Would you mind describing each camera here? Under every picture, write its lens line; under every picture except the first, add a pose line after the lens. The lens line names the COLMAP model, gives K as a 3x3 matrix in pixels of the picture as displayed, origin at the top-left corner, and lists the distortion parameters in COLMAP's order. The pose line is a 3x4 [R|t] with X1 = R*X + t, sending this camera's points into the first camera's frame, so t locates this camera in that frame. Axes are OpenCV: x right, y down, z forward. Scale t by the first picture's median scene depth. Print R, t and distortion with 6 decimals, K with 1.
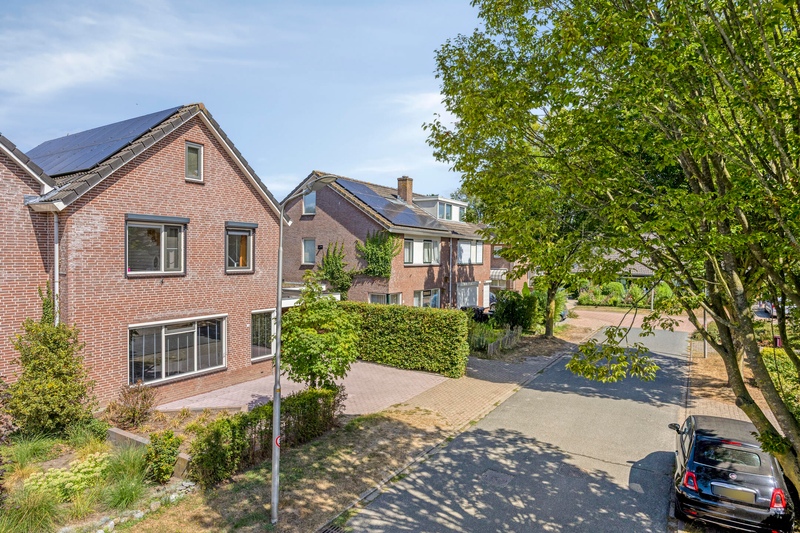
lens RADIAL K [[461.3, 0, 396.4], [0, 461.3, 273.7], [0, 0, 1]] dist [0.002741, 0.000255]
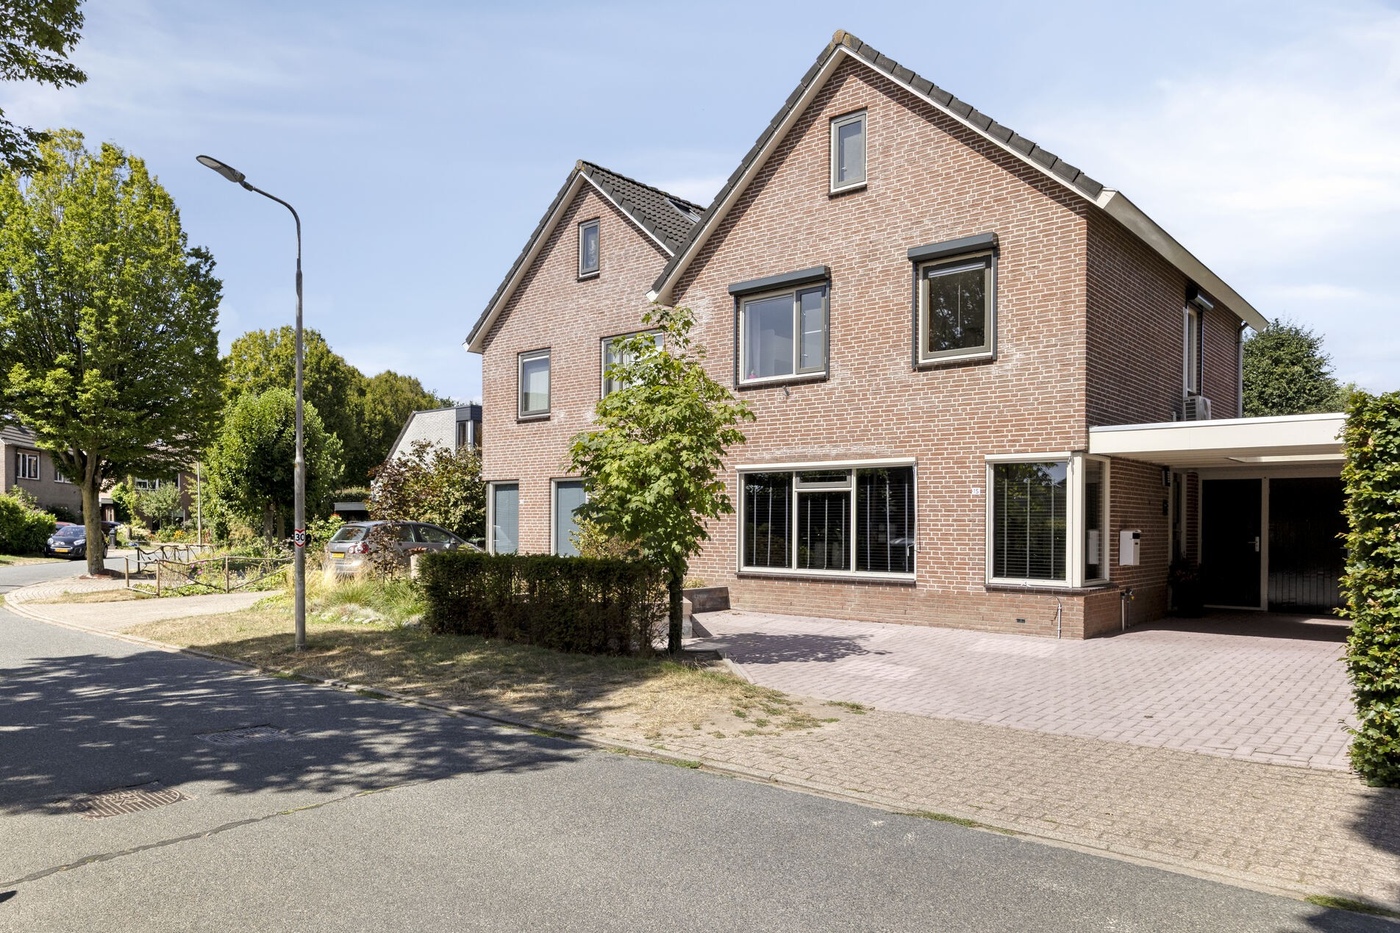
lens RADIAL K [[951.6, 0, 627.7], [0, 951.6, 531.5], [0, 0, 1]] dist [-0.006759, -0.000090]
pose [[-0.155109, -0.002532, -0.987894, 0.570448], [-0.043734, 0.999034, 0.004307, 0.163042], [0.986929, 0.043873, -0.155070, 0.861087]]
